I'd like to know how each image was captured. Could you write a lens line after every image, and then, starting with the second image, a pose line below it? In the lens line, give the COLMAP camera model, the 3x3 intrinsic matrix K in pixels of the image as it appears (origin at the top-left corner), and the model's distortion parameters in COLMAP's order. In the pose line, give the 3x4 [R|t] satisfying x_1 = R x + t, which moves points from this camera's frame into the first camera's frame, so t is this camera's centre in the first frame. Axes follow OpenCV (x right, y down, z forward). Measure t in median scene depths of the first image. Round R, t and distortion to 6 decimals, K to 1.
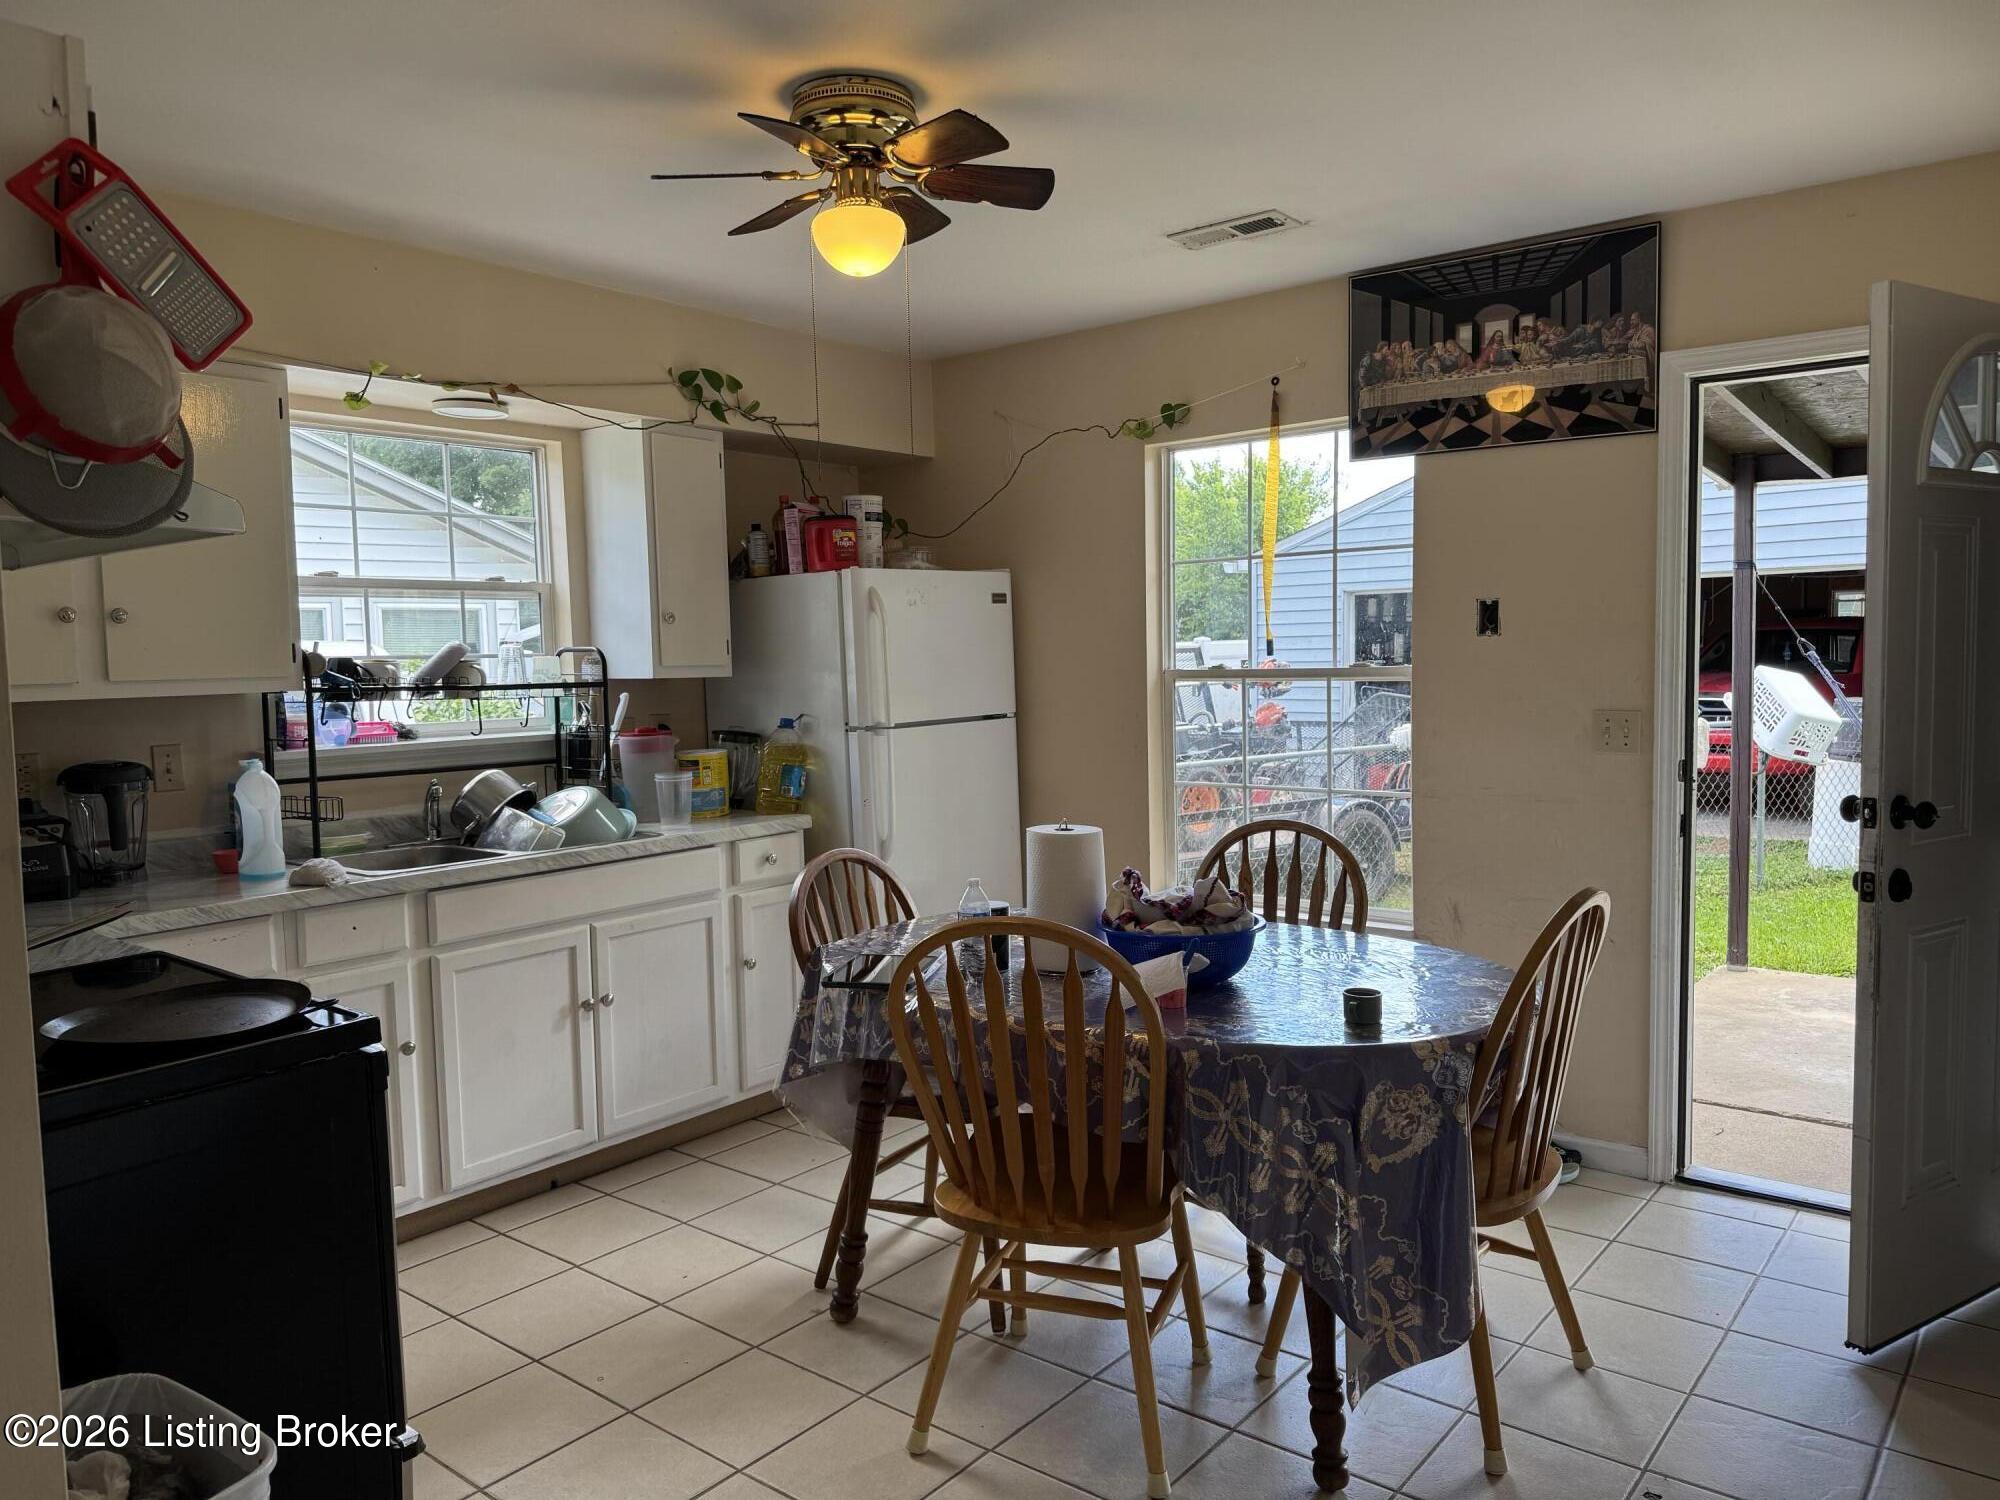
lens RADIAL K [[1387.8, 0, 996.6], [0, 1387.8, 760.6], [0, 0, 1]] dist [0.097270, -0.139592]
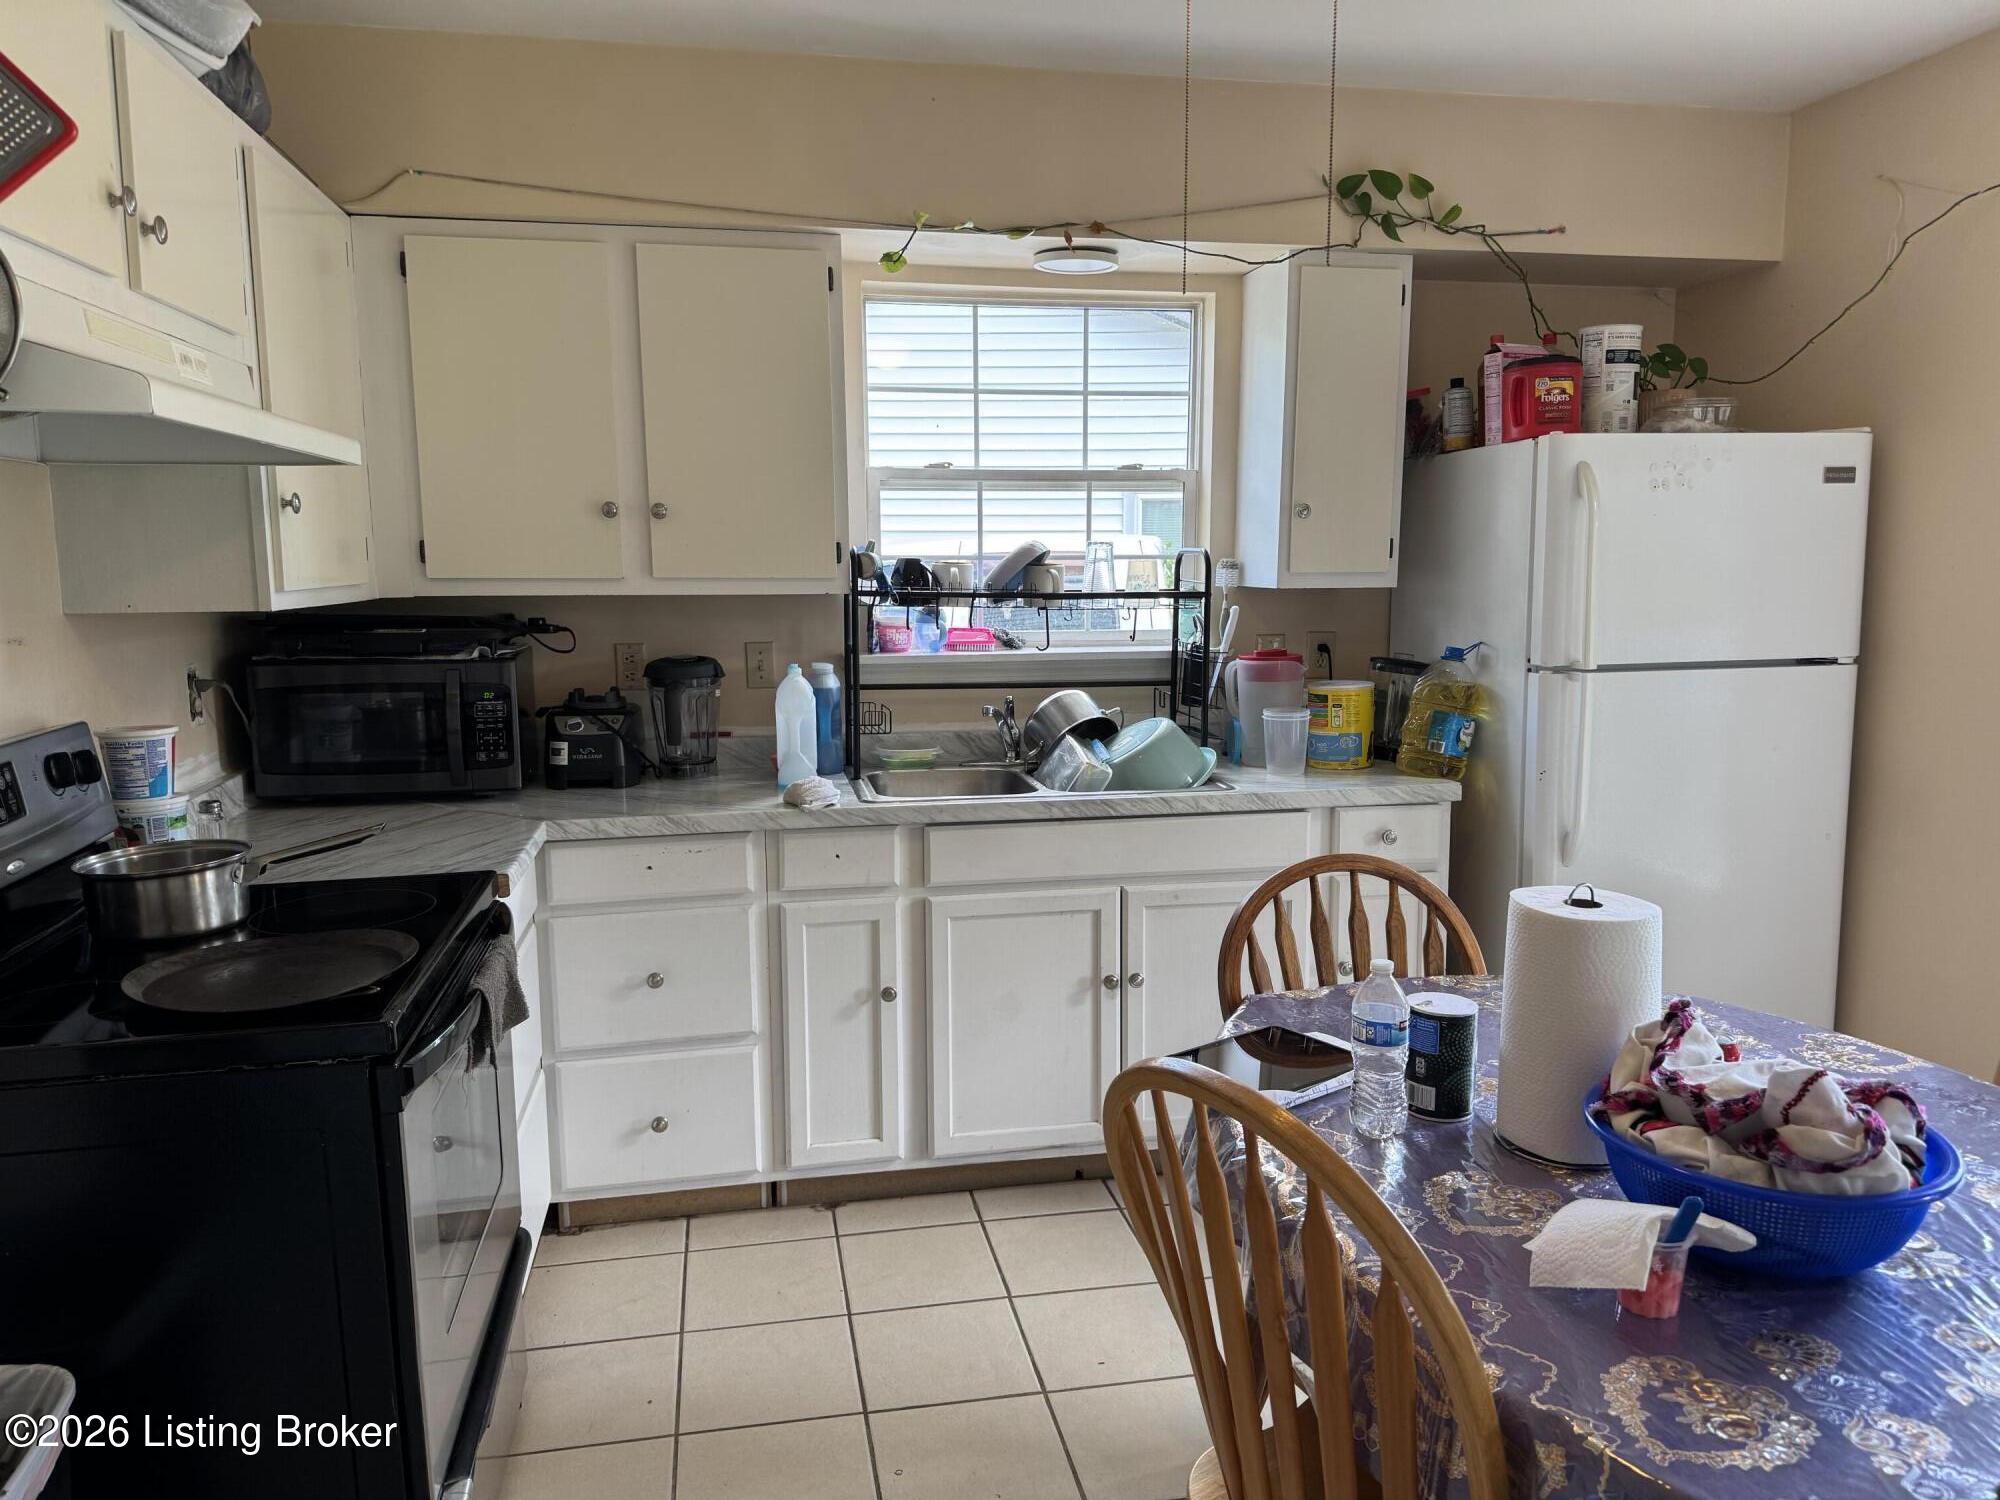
lens RADIAL K [[1387.8, 0, 996.6], [0, 1387.8, 760.6], [0, 0, 1]] dist [0.097270, -0.139592]
pose [[0.762444, 0.113522, -0.637018, 0.148202], [-0.063791, 0.992881, 0.100590, -0.031030], [0.643902, -0.036058, 0.764258, 0.288126]]
